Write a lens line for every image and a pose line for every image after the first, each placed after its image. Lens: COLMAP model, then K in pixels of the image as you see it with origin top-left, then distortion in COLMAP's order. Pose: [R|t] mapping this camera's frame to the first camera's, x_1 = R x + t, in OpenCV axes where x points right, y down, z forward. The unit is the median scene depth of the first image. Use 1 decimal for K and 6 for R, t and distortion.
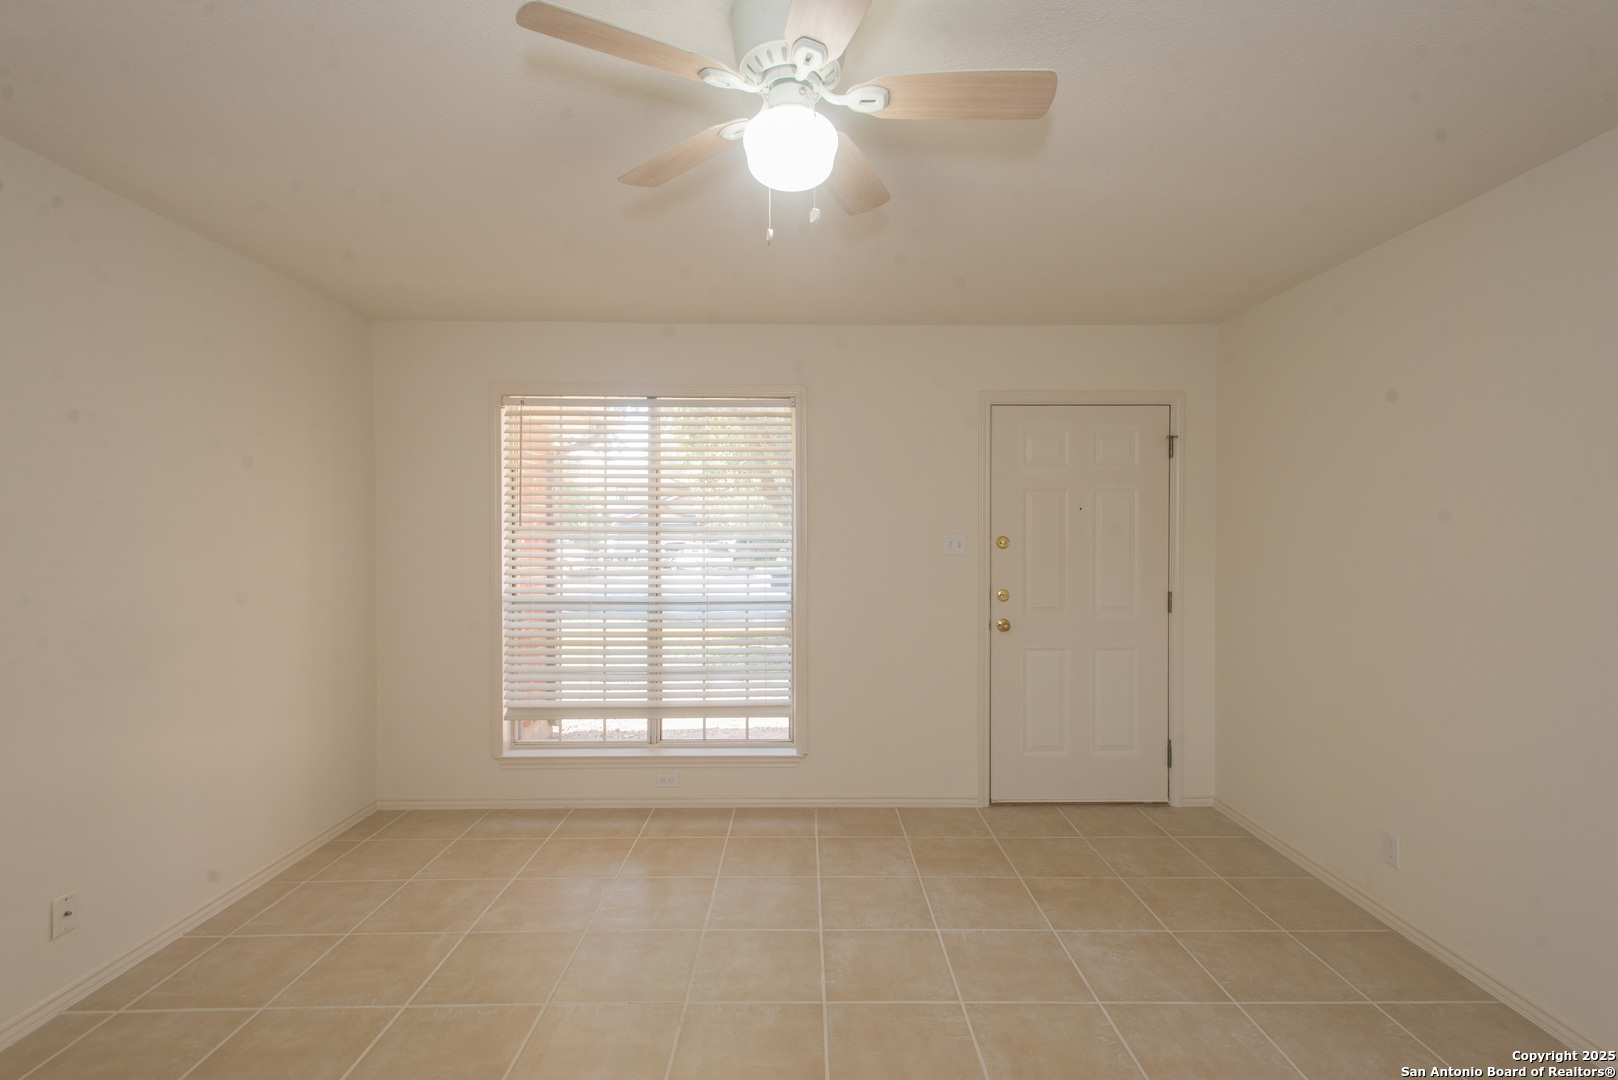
lens RADIAL K [[775.2, 0, 813.0], [0, 775.2, 539.5], [0, 0, 1]] dist [0.017822, -0.000020]
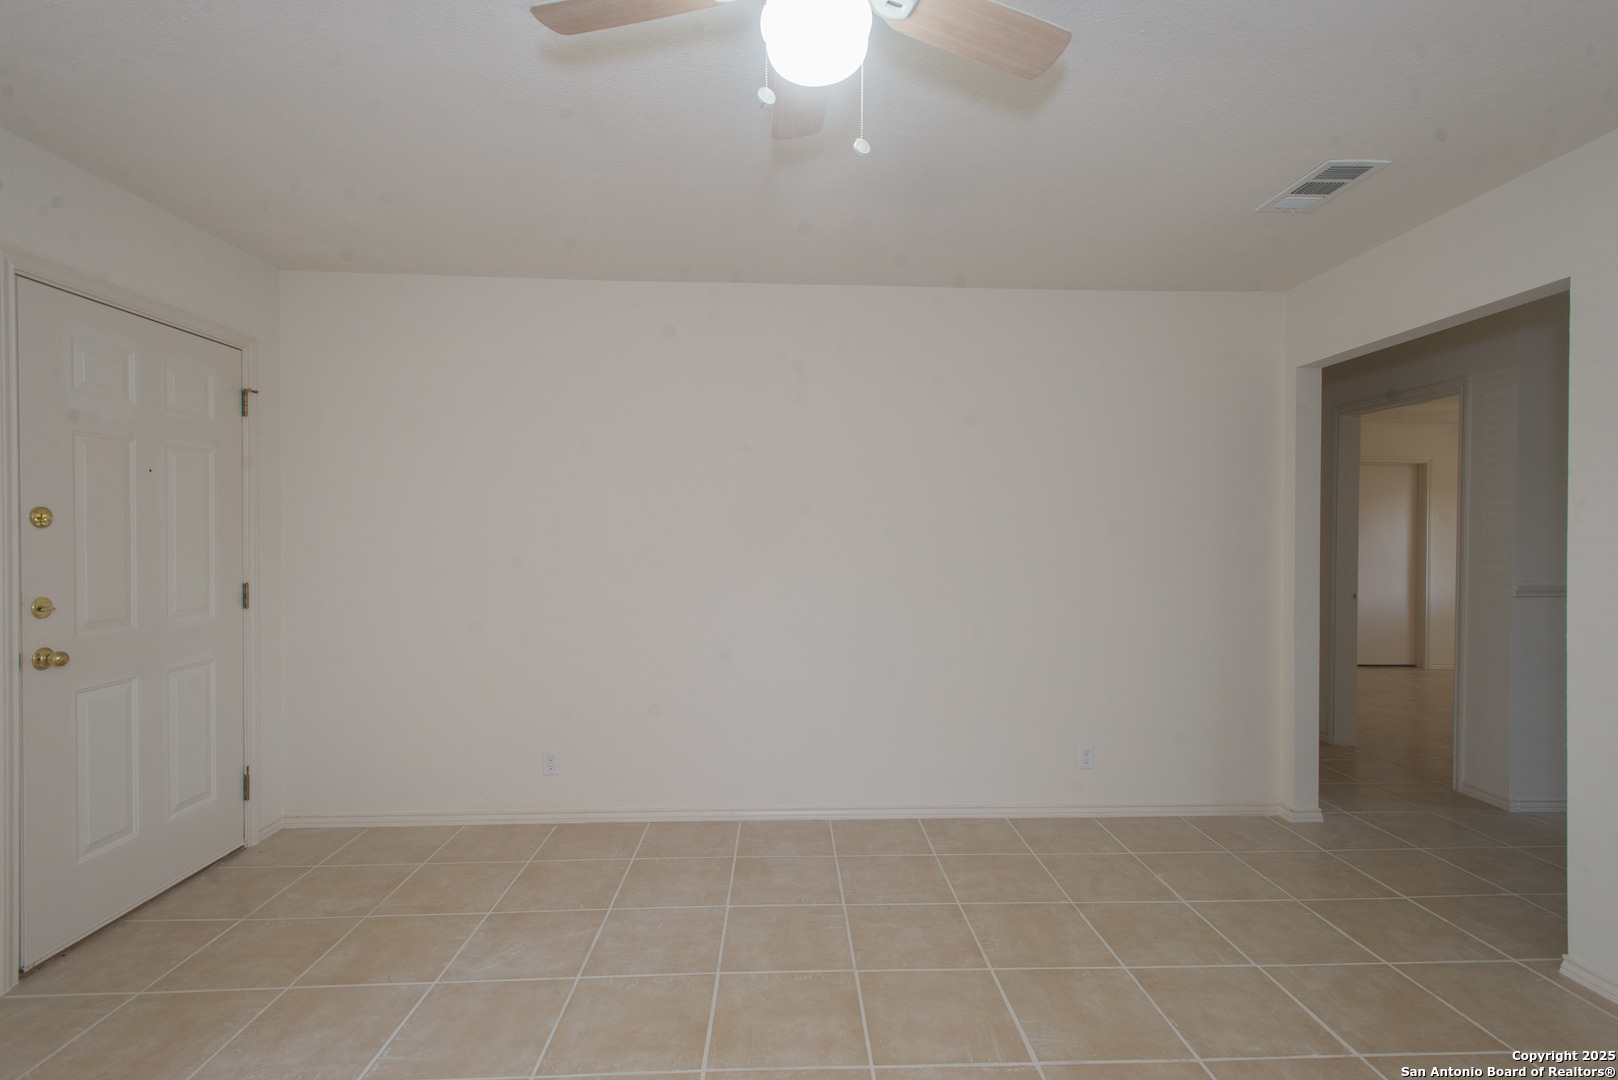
lens RADIAL K [[775.2, 0, 815.9], [0, 775.2, 540.3], [0, 0, 1]] dist [0.017822, -0.000020]
pose [[-0.044503, -0.006039, 0.998991, -0.378810], [0.007462, 0.999952, 0.006377, 0.022364], [-0.998981, 0.007738, -0.044456, 0.447316]]
